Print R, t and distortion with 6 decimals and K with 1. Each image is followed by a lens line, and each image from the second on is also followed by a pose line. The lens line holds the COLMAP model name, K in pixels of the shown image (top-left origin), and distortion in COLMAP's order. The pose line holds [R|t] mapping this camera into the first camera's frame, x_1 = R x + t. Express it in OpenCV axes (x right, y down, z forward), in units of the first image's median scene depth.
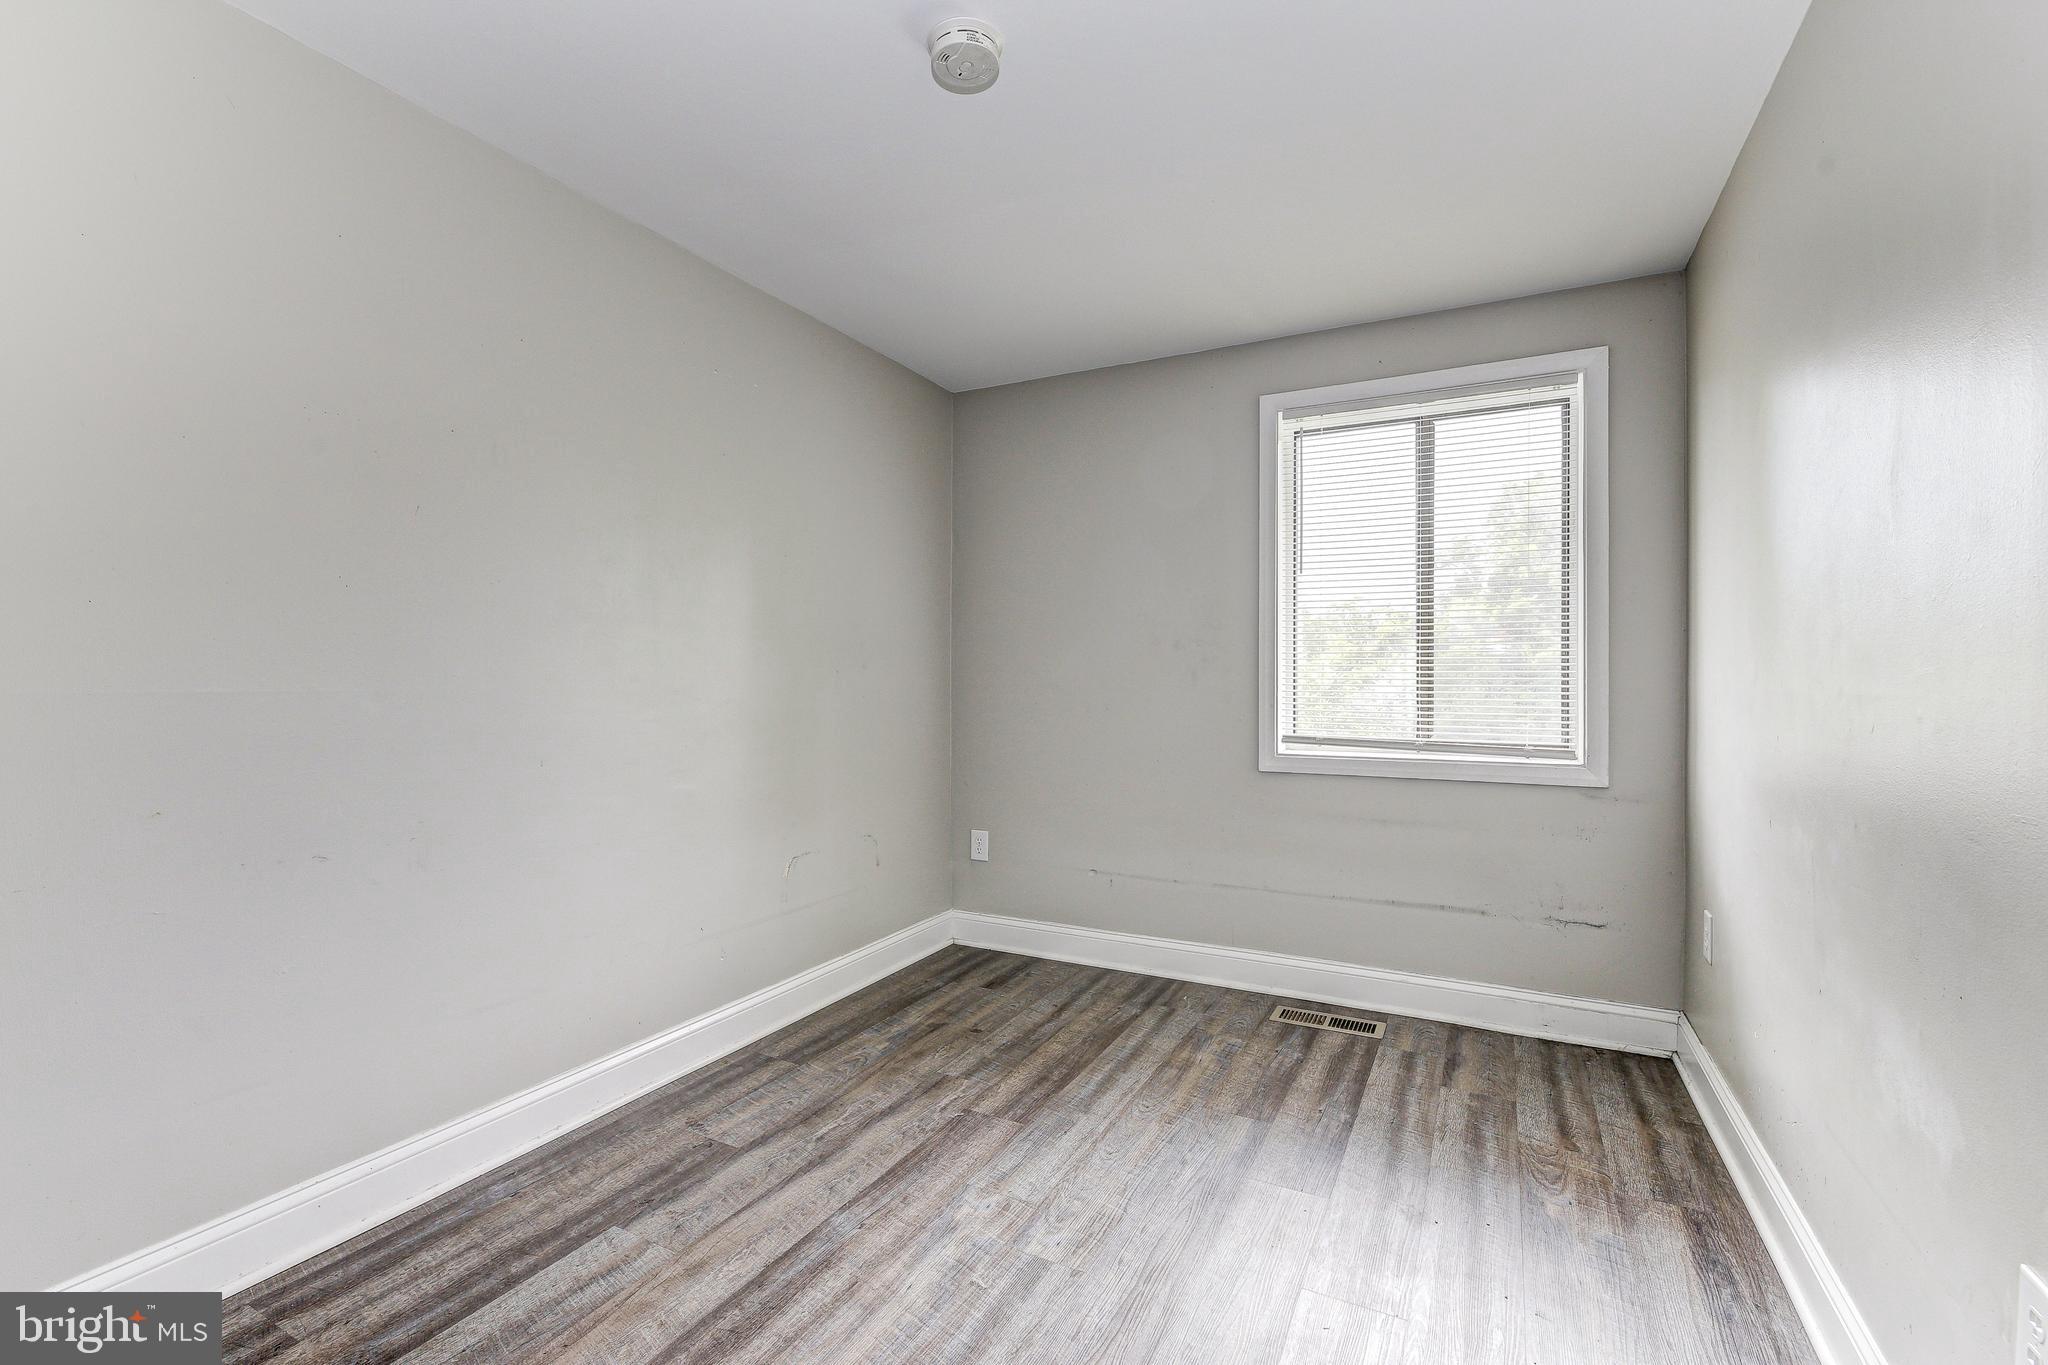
lens RADIAL K [[898.5, 0, 1022.9], [0, 898.5, 675.2], [0, 0, 1]] dist [-0.003996, -0.000562]
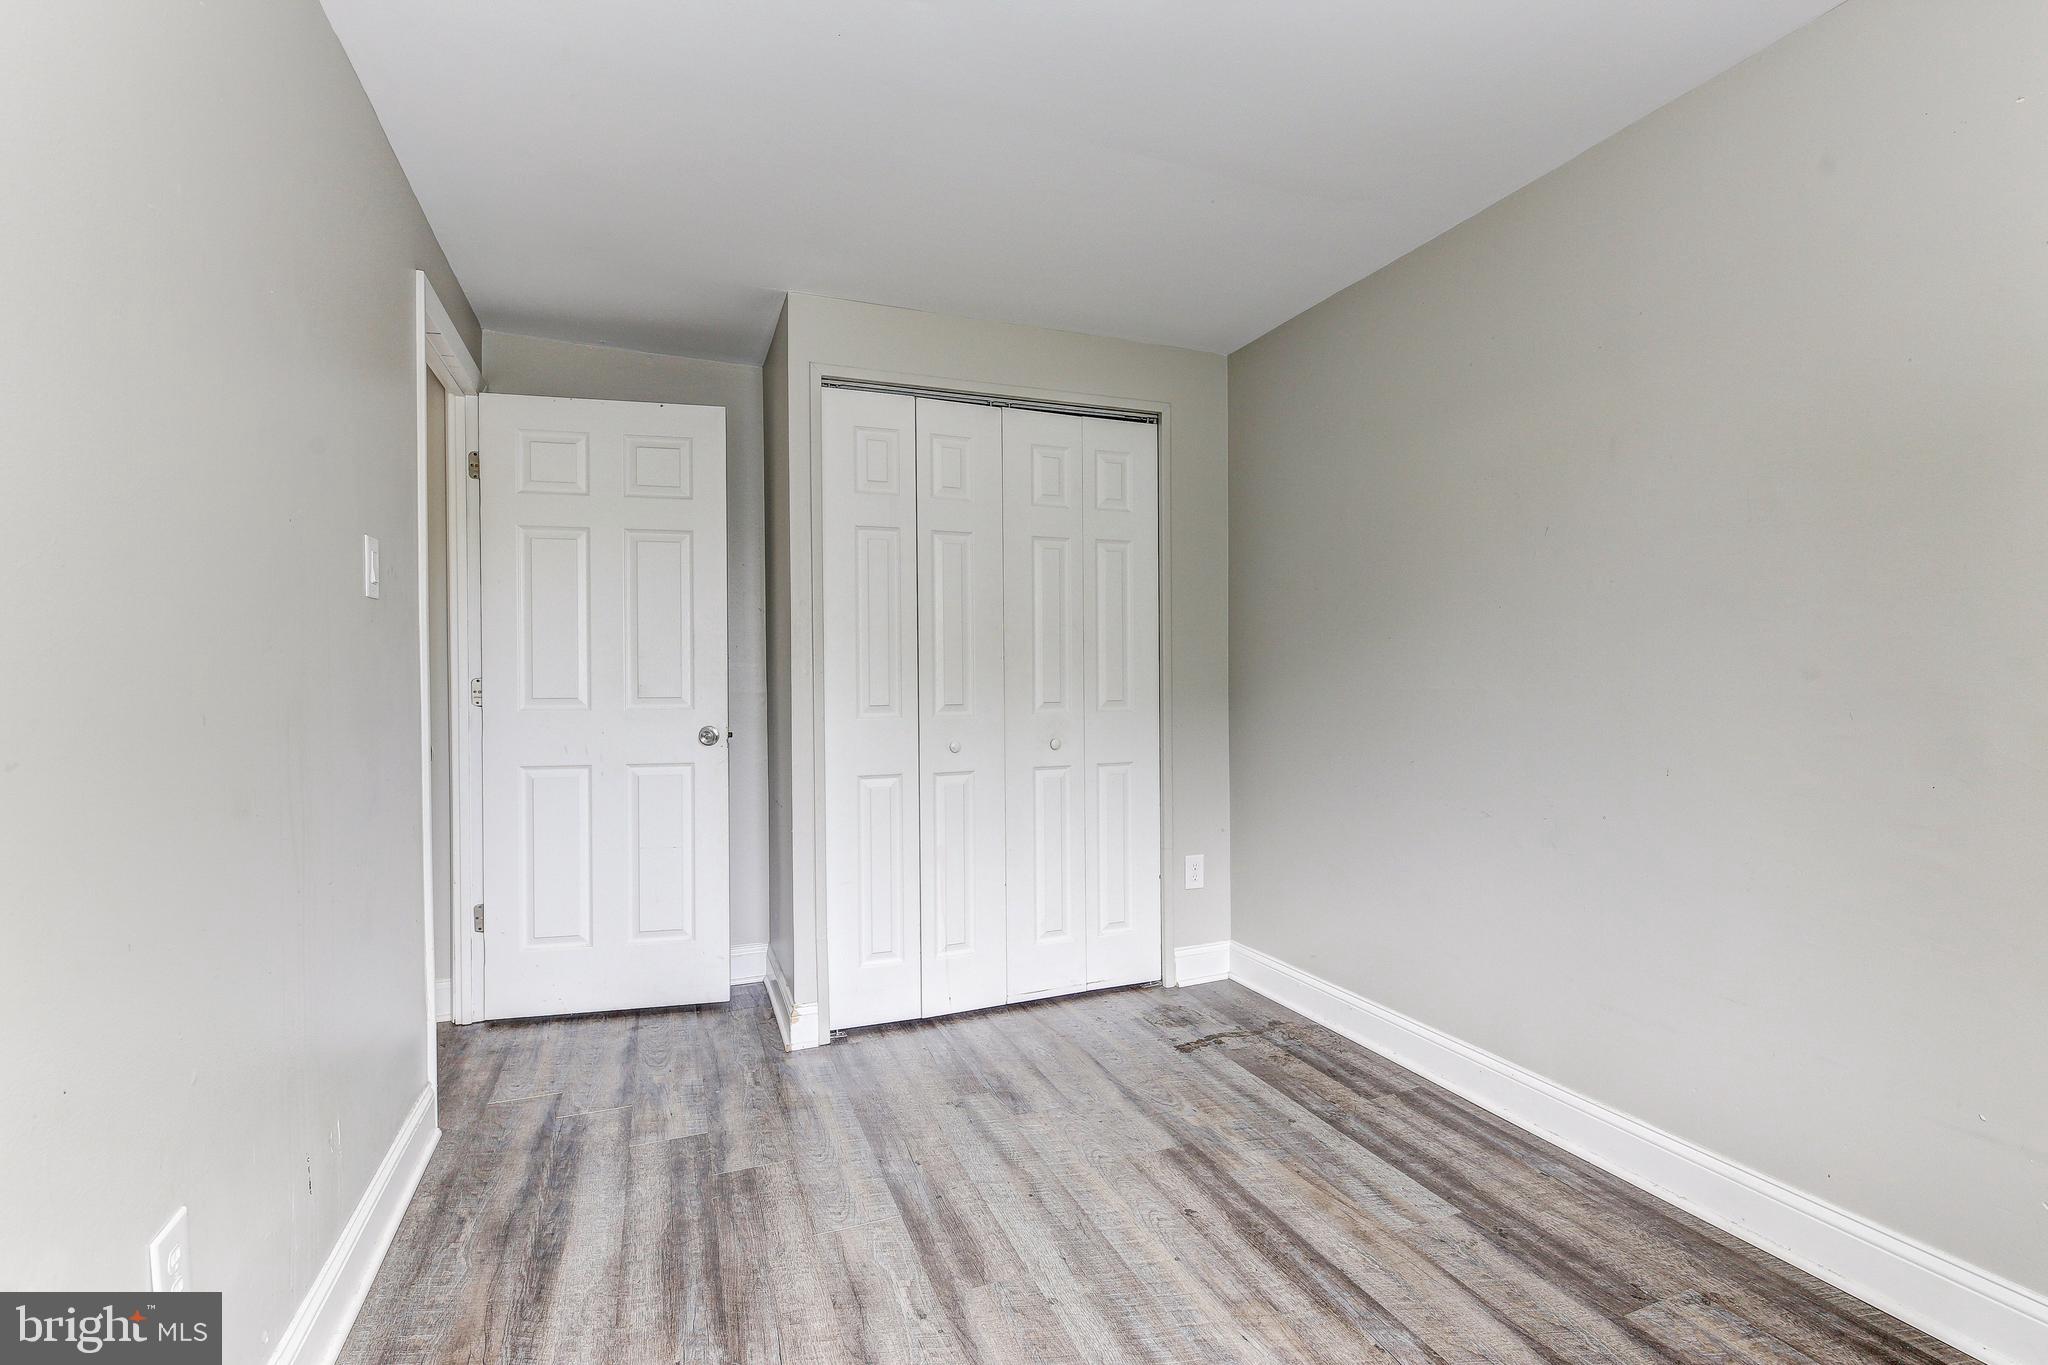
lens RADIAL K [[898.5, 0, 1017.9], [0, 898.5, 683.9], [0, 0, 1]] dist [-0.003996, -0.000562]
pose [[-0.647699, 0.005348, -0.761877, 0.669523], [0.010614, 0.999942, -0.002004, 0.007060], [0.761822, -0.009385, -0.647718, 1.317082]]
